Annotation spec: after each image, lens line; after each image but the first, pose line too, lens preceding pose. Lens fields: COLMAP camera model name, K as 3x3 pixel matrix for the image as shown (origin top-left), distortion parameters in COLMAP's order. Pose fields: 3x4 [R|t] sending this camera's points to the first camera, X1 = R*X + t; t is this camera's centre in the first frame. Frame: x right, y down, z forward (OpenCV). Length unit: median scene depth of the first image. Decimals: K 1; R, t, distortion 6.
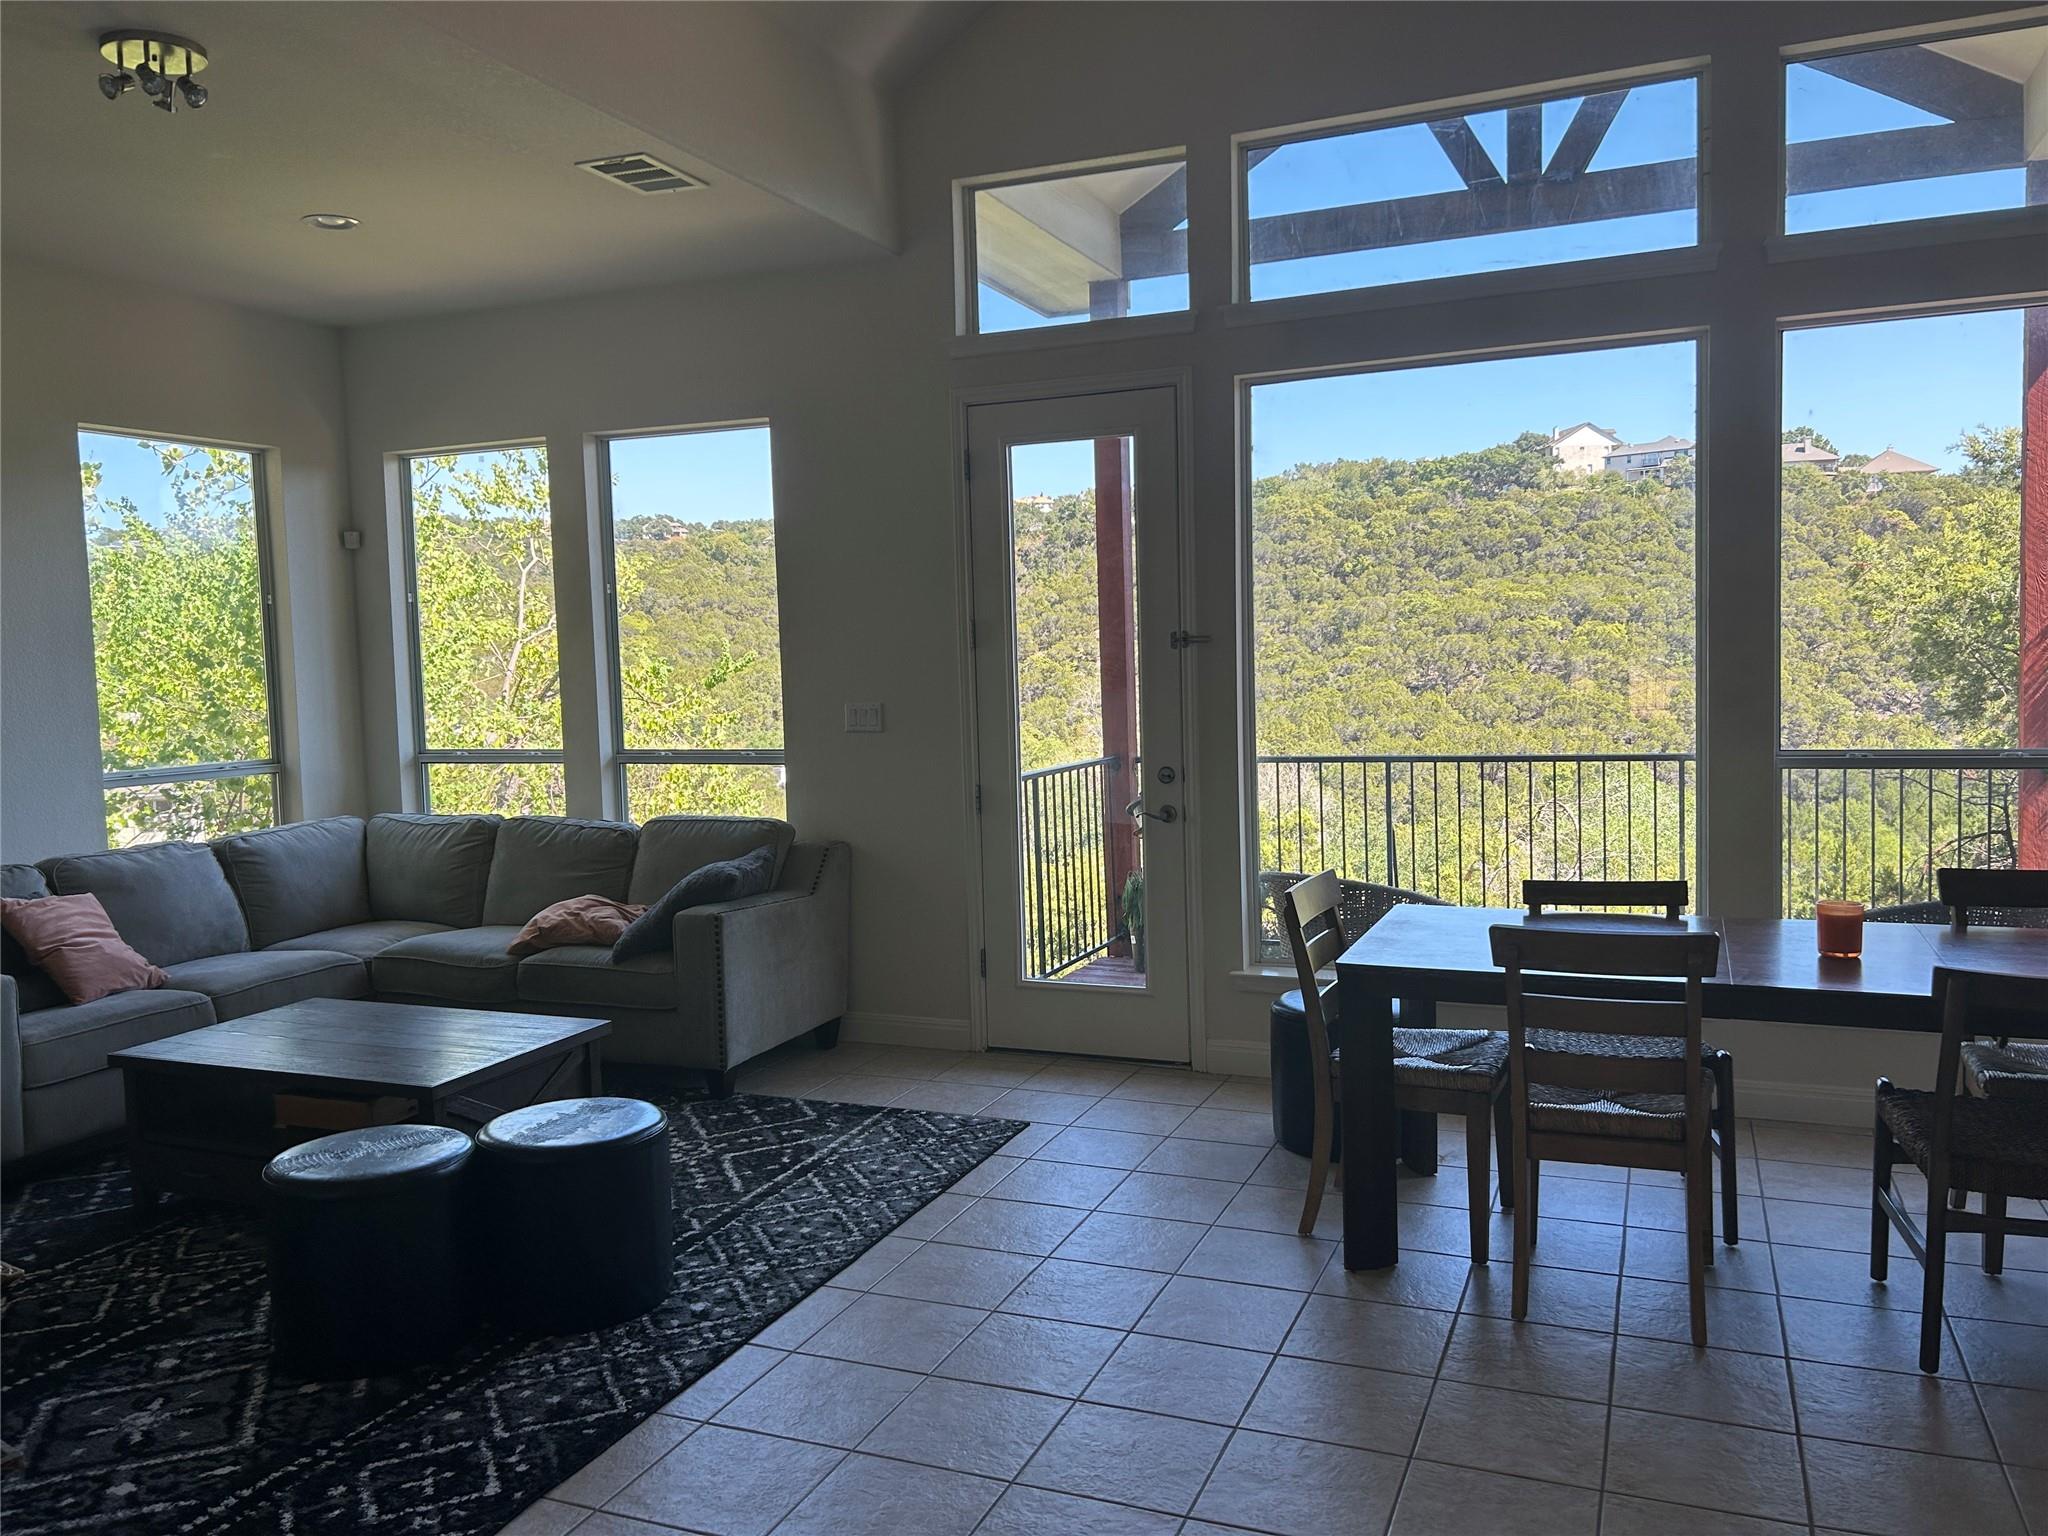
lens RADIAL K [[1542.6, 0, 1032.3], [0, 1542.6, 746.5], [0, 0, 1]] dist [0.042168, -0.037127]
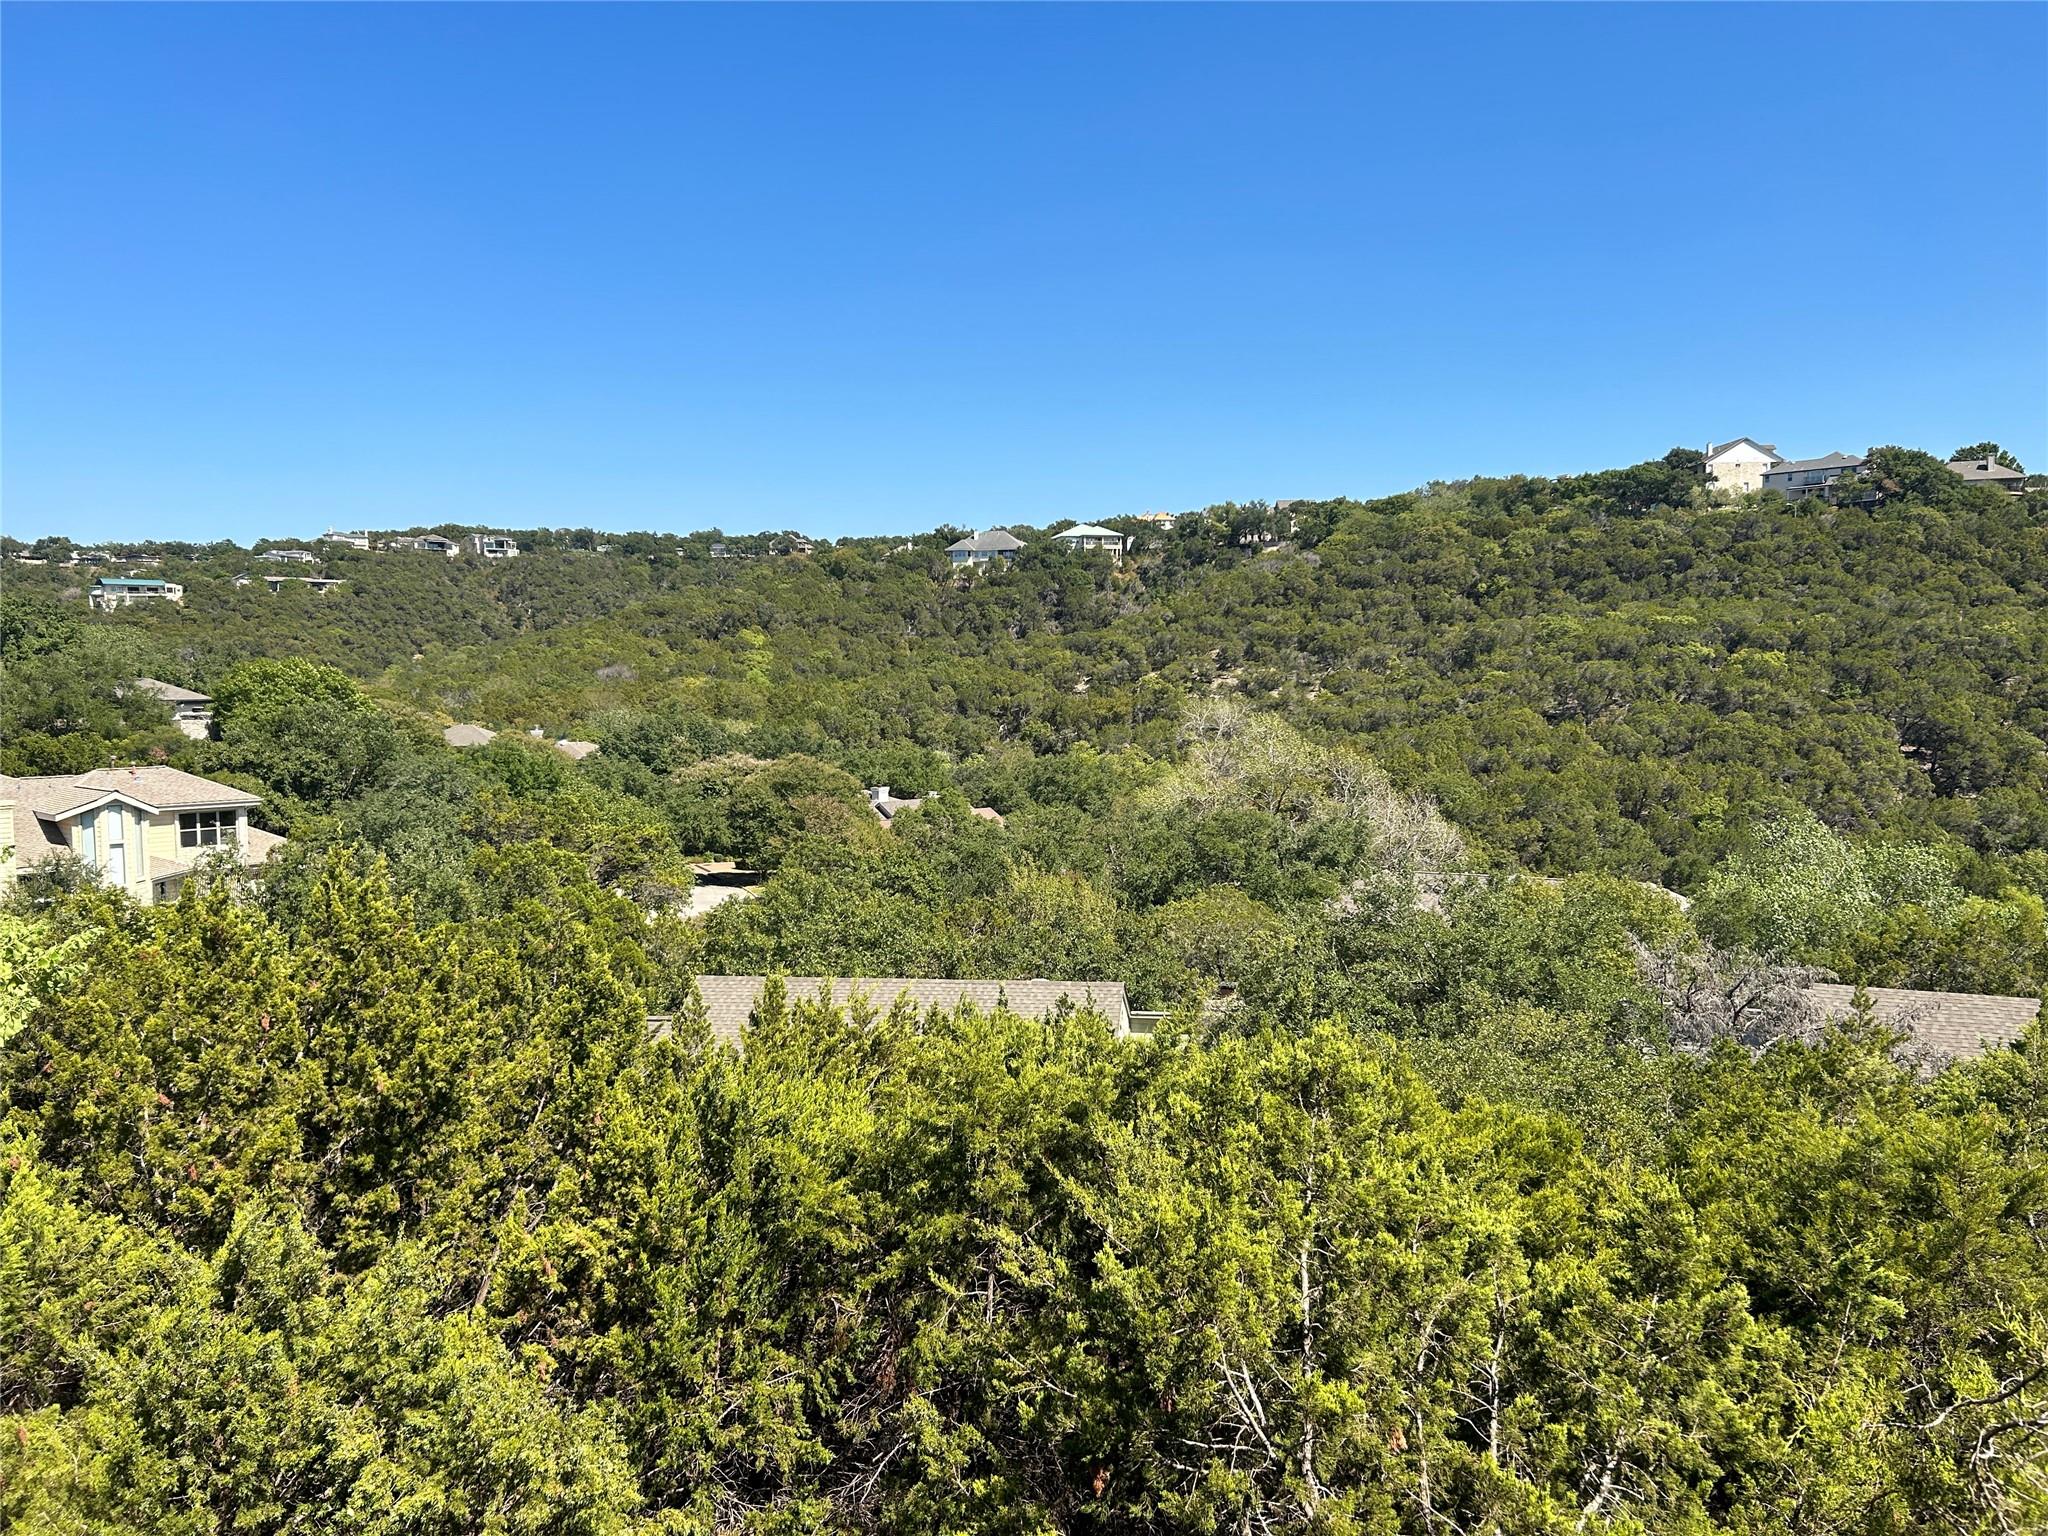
lens RADIAL K [[1534.7, 0, 1013.5], [0, 1534.7, 791.7], [0, 0, 1]] dist [0.015463, -0.010546]
pose [[0.995630, 0.022468, -0.090646, 0.198923], [-0.020928, 0.999621, 0.017902, -0.055591], [0.091014, -0.015927, 0.995722, 1.012596]]
